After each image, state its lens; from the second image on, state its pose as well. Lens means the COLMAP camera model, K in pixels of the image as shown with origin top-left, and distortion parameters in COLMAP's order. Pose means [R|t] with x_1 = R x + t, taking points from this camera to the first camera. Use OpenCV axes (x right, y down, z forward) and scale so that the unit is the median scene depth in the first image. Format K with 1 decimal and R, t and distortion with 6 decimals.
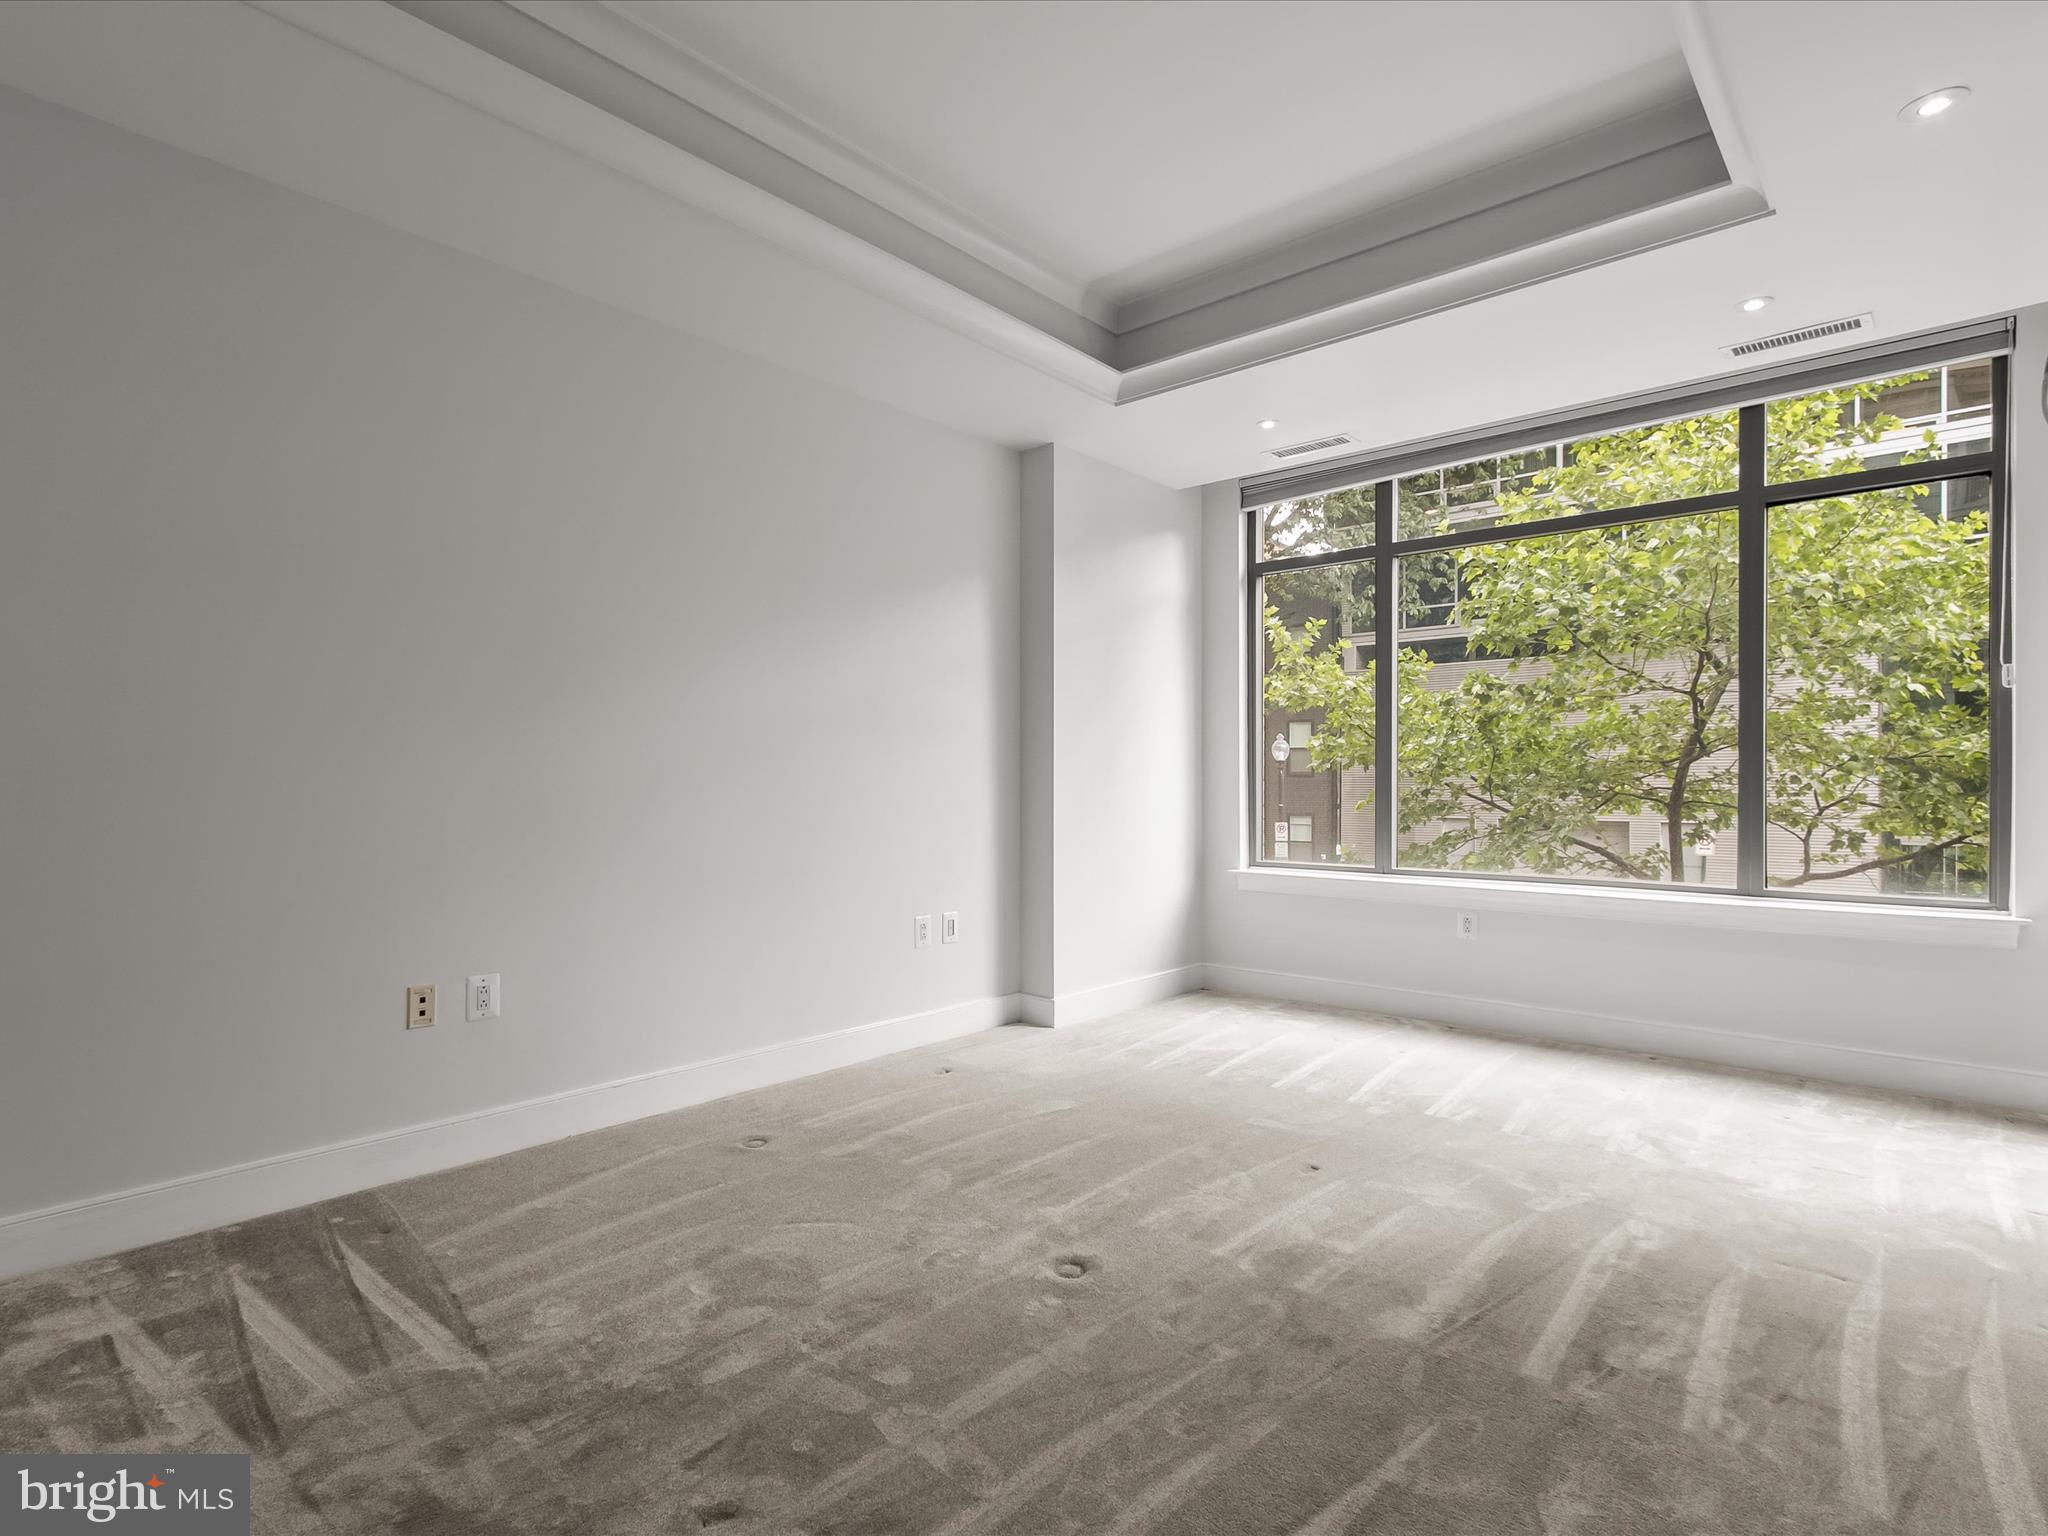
lens RADIAL K [[1057.1, 0, 1032.5], [0, 1057.1, 771.4], [0, 0, 1]] dist [-0.003266, -0.000275]
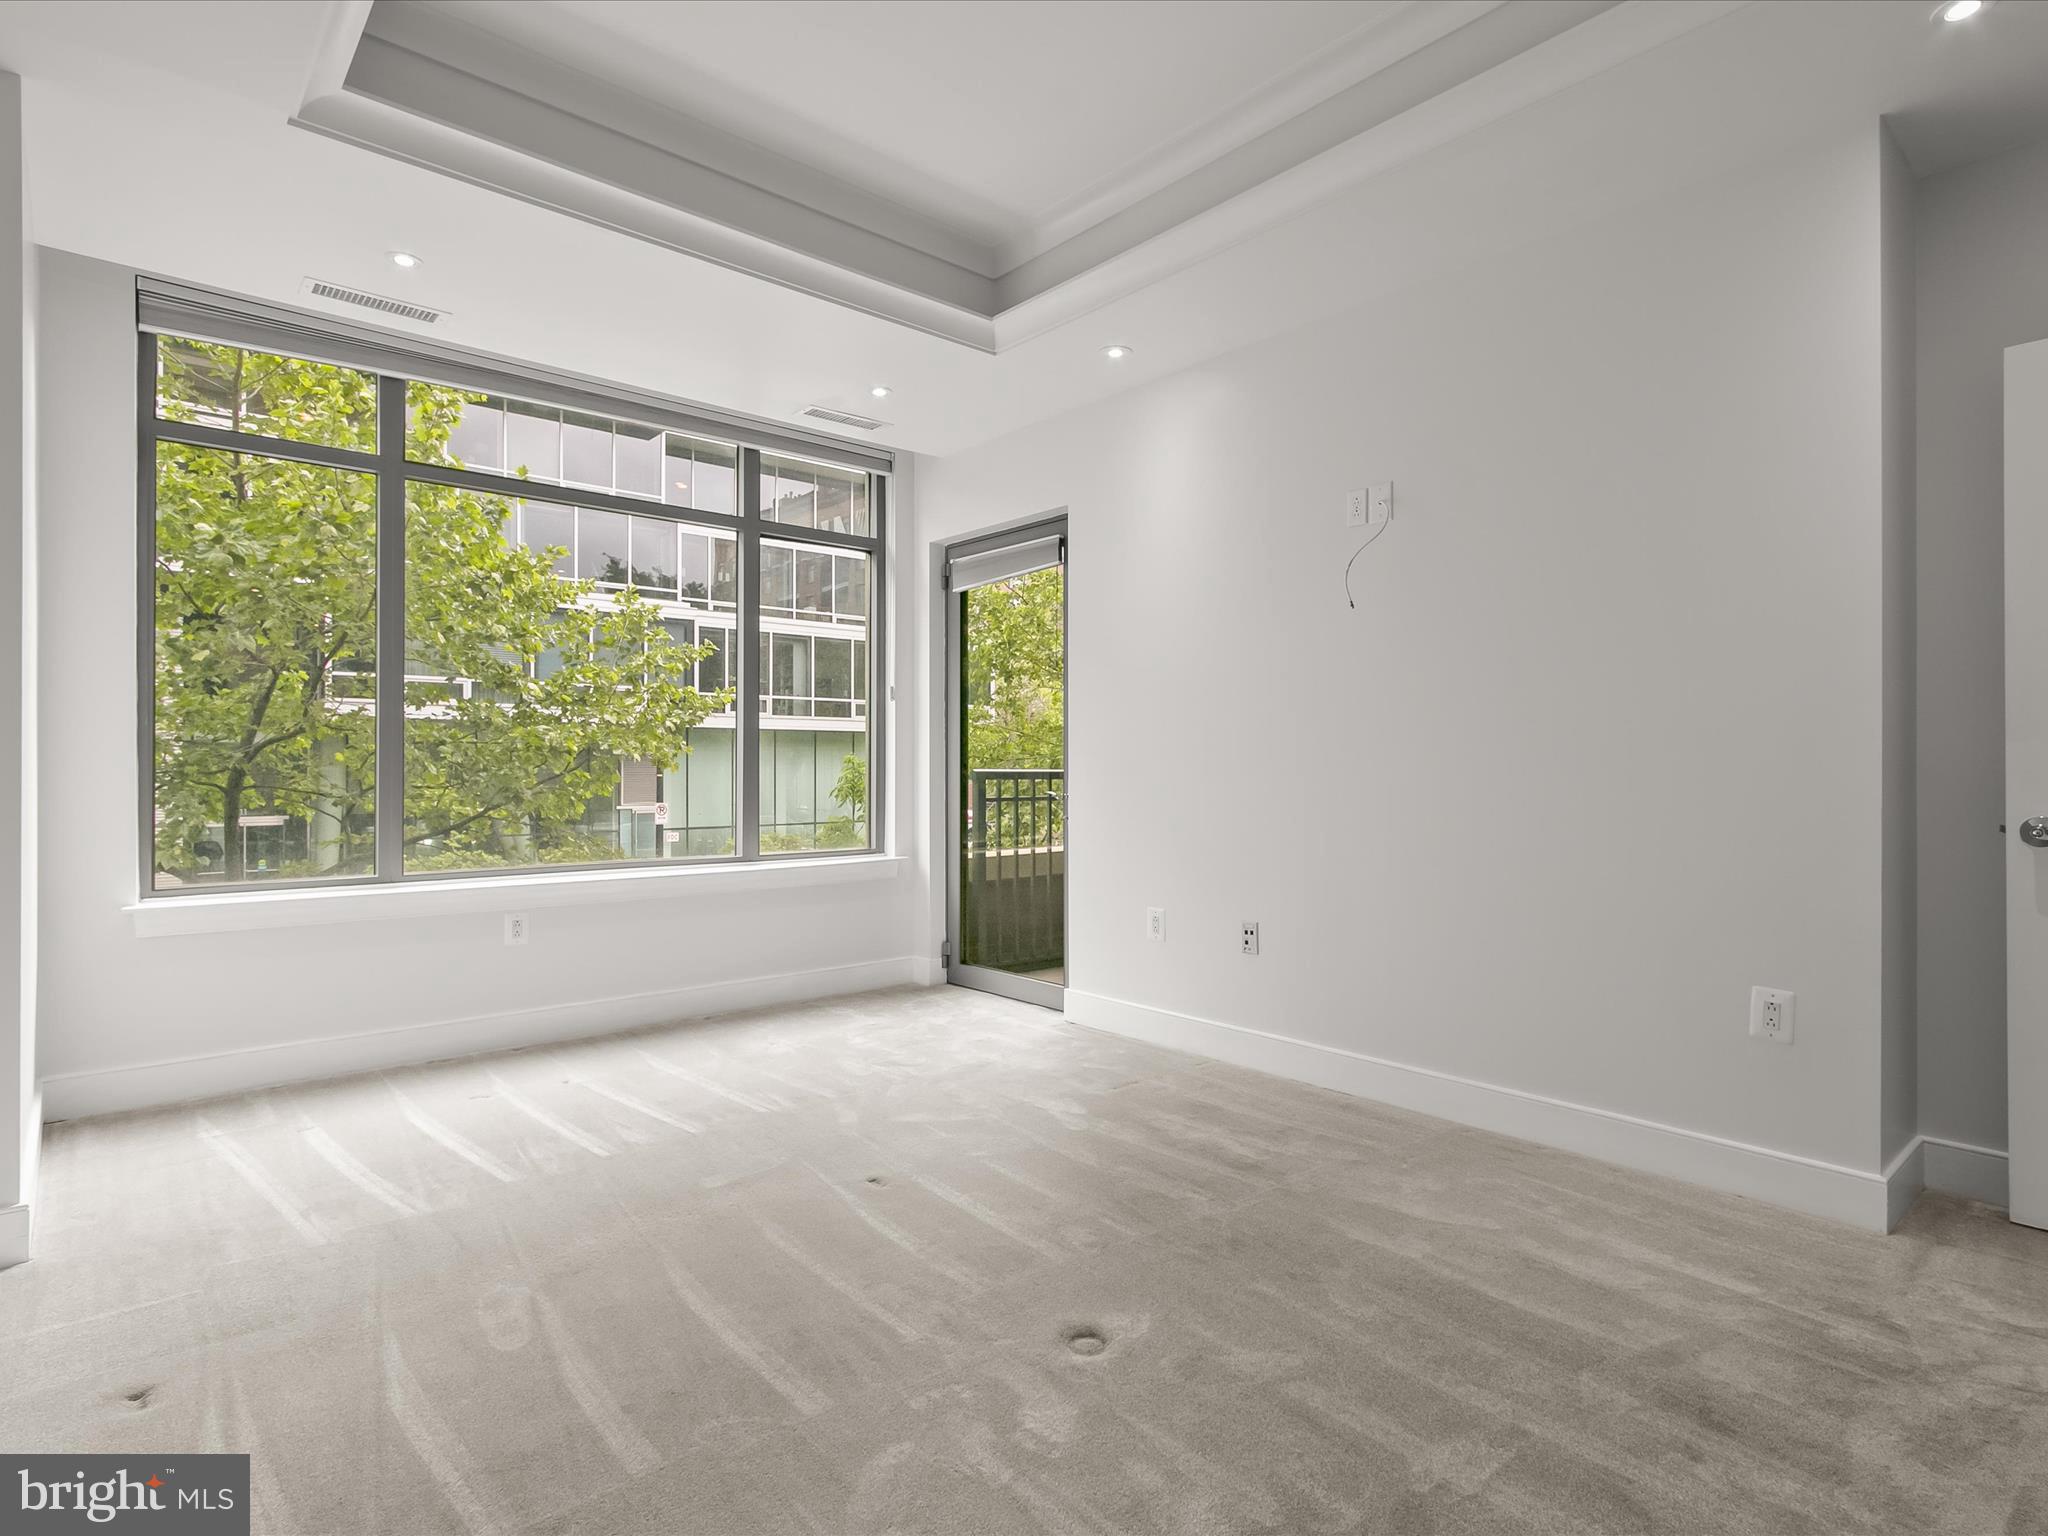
lens RADIAL K [[1057.1, 0, 1032.5], [0, 1057.1, 771.4], [0, 0, 1]] dist [-0.003266, -0.000275]
pose [[0.135993, -0.008878, 0.990670, -0.515645], [-0.016671, 0.999798, 0.011249, -0.002713], [-0.990569, -0.018045, 0.135818, 0.591913]]
